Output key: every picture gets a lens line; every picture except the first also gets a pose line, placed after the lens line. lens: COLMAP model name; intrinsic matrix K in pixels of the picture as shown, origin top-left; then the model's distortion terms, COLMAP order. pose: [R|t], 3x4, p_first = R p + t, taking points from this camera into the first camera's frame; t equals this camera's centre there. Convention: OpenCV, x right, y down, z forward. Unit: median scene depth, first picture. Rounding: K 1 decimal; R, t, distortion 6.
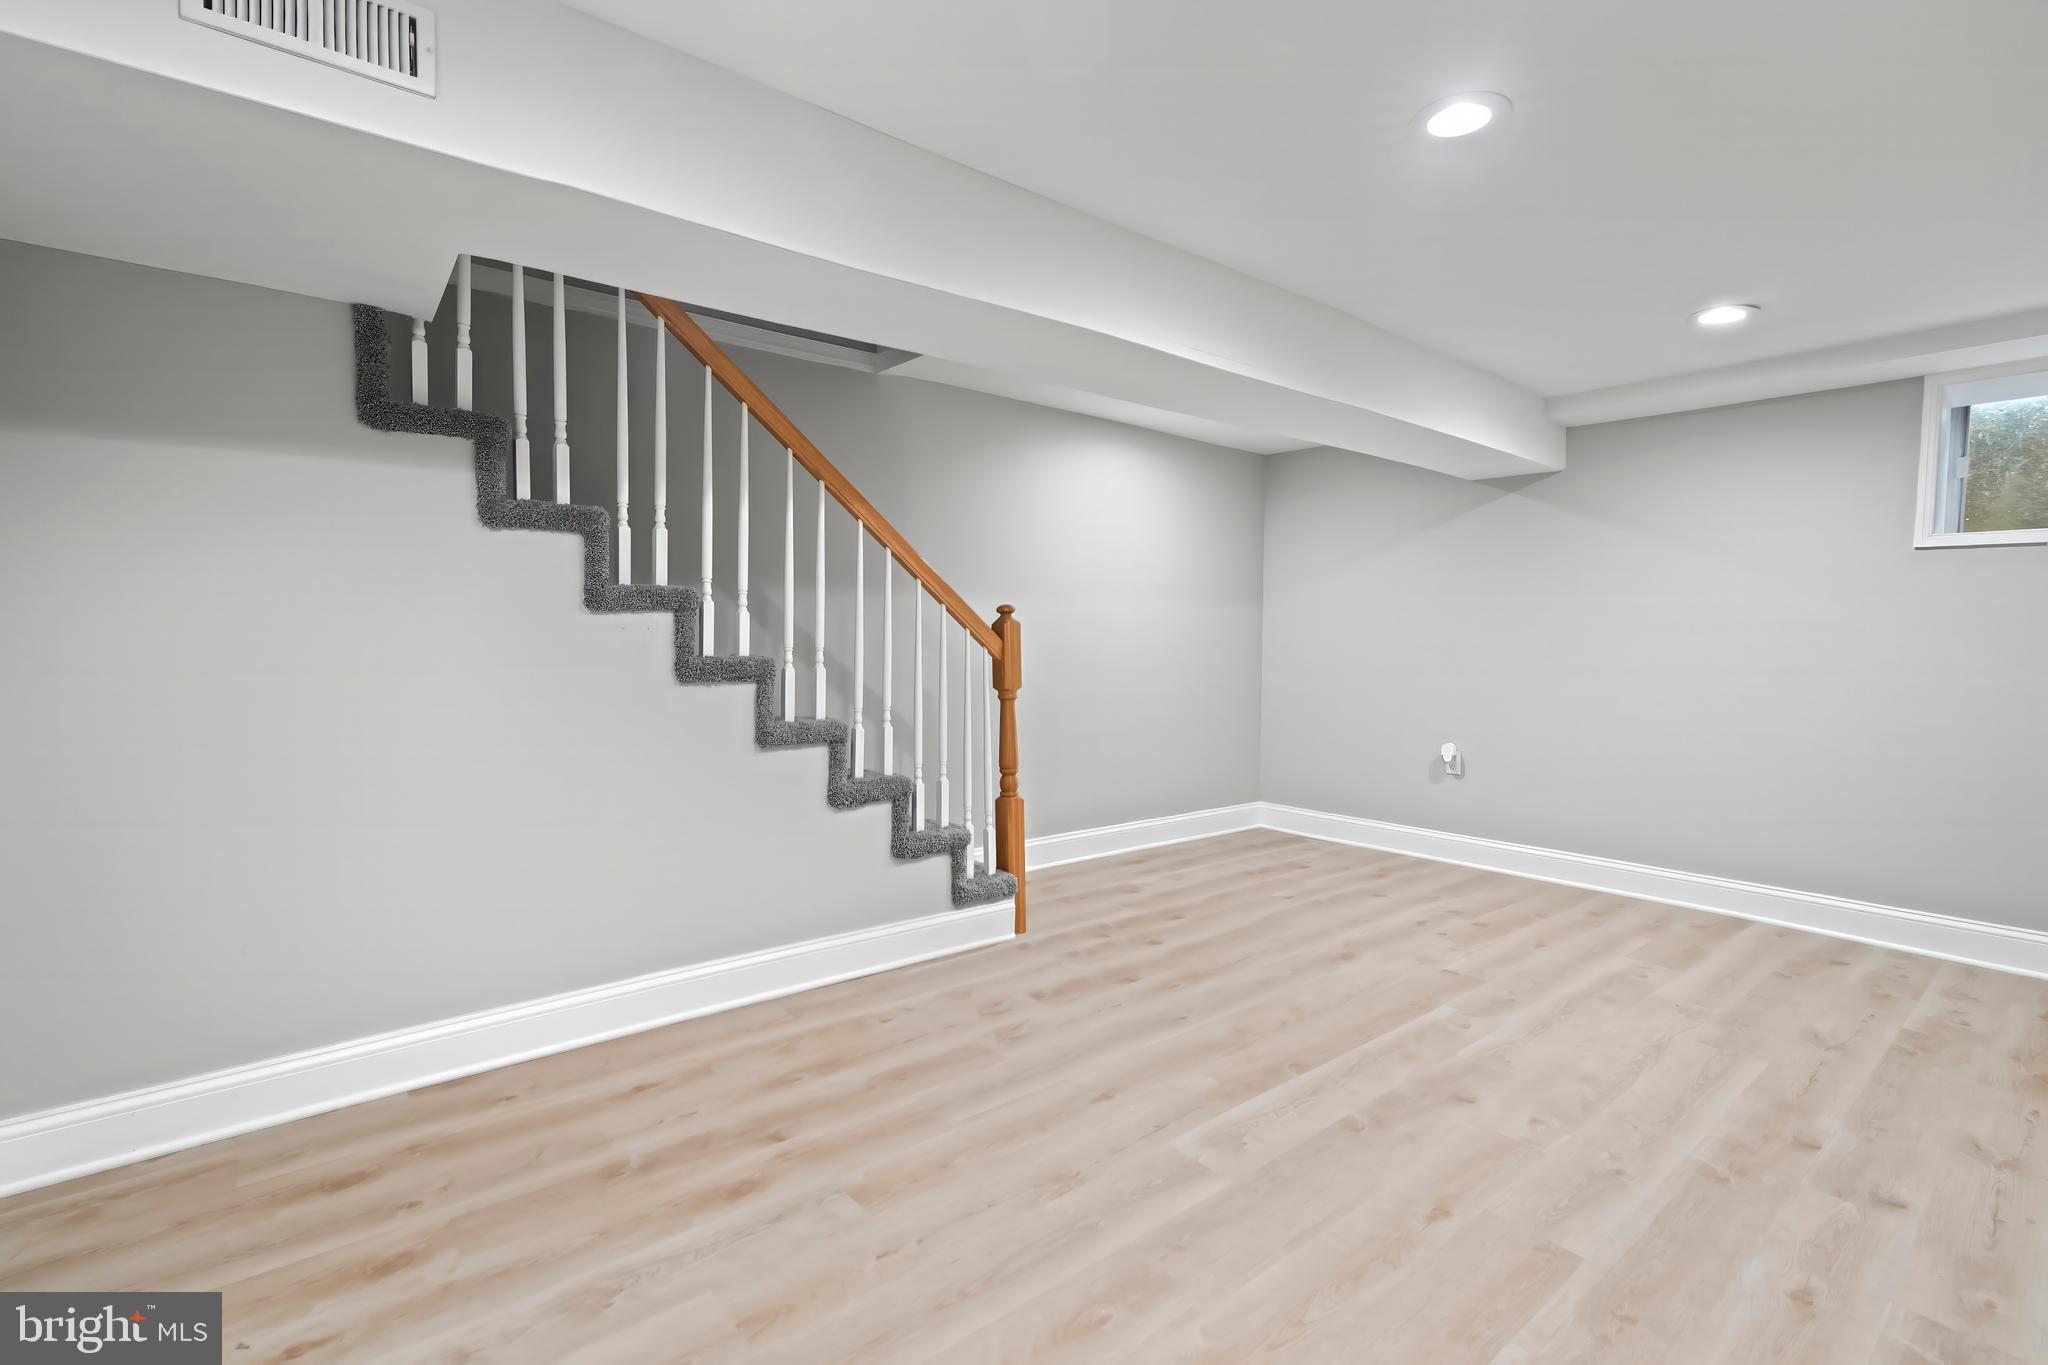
lens RADIAL K [[939.3, 0, 1054.8], [0, 939.3, 681.4], [0, 0, 1]] dist [-0.009300, 0.002428]
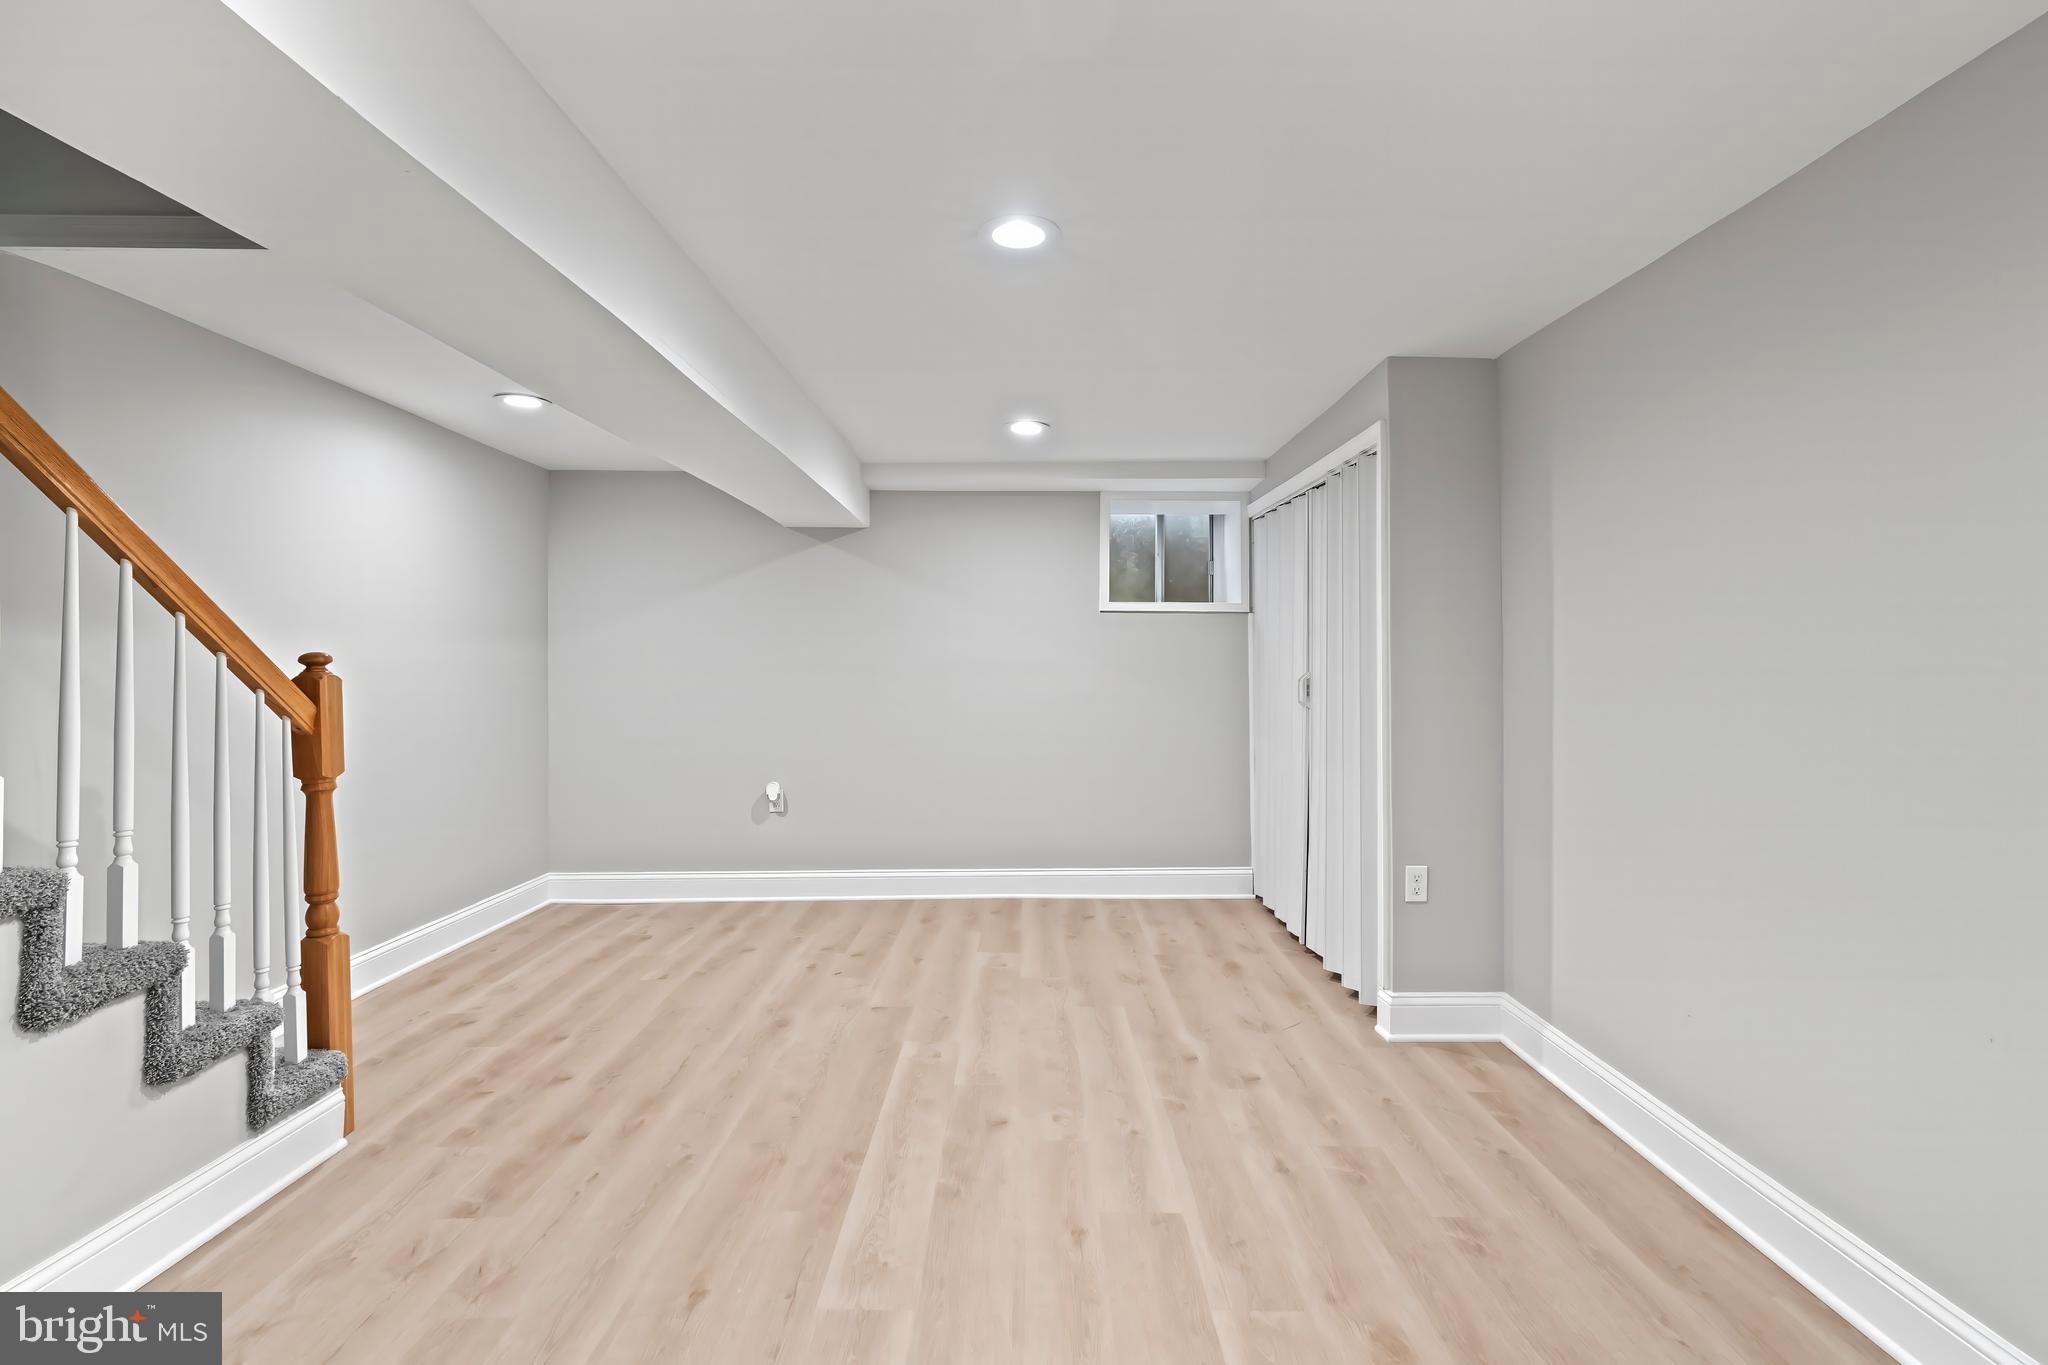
lens RADIAL K [[939.3, 0, 1038.0], [0, 939.3, 655.5], [0, 0, 1]] dist [-0.009300, 0.002428]
pose [[0.636803, -0.003477, 0.771019, -0.274570], [0.043989, 0.998525, -0.031828, -0.039310], [-0.769771, 0.054184, 0.636017, 0.194550]]
